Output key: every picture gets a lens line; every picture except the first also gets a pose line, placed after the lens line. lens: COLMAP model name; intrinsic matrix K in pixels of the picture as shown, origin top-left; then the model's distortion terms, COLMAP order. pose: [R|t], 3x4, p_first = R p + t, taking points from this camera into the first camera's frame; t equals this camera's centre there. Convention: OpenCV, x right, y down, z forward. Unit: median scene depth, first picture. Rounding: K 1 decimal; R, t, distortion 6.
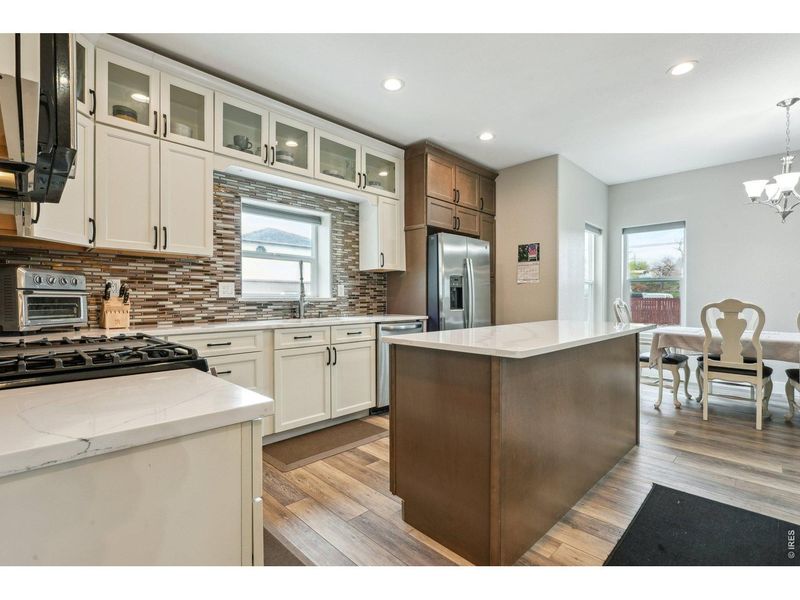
lens RADIAL K [[370.7, 0, 407.1], [0, 370.7, 300.8], [0, 0, 1]] dist [-0.005071, 0.000685]
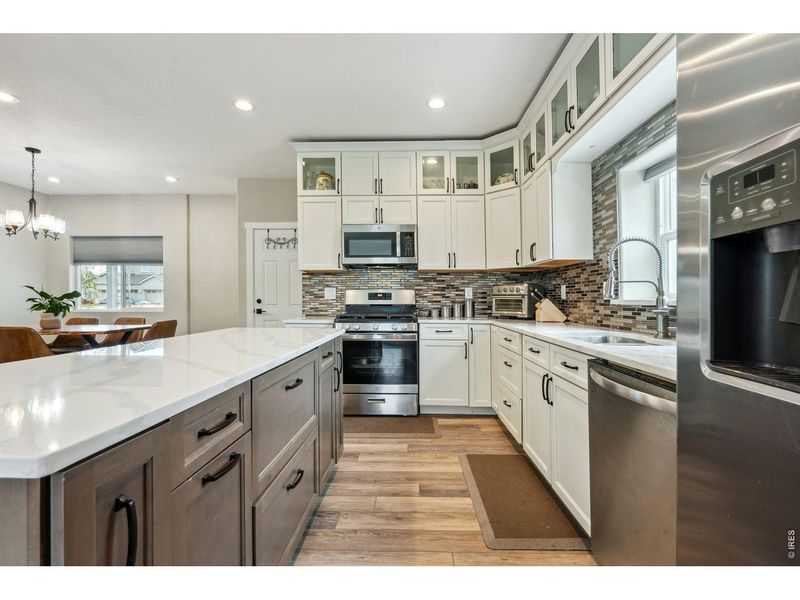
lens RADIAL K [[370.7, 0, 406.1], [0, 370.7, 300.9], [0, 0, 1]] dist [-0.005071, 0.000685]
pose [[-0.719771, 0.004131, -0.694199, 0.443812], [-0.005644, 0.999914, 0.011802, -0.013561], [0.694189, 0.012413, -0.719686, 1.335246]]
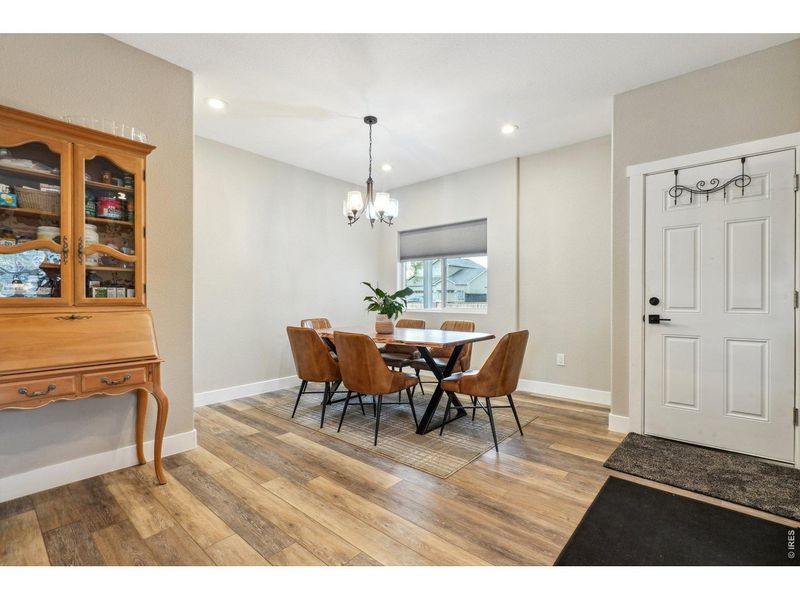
lens RADIAL K [[370.7, 0, 400.7], [0, 370.7, 295.6], [0, 0, 1]] dist [-0.005071, 0.000685]
pose [[-0.998187, -0.000466, -0.060181, 0.461981], [-0.000525, 0.999999, 0.000966, -0.003741], [0.060180, 0.000996, -0.998187, 0.573775]]
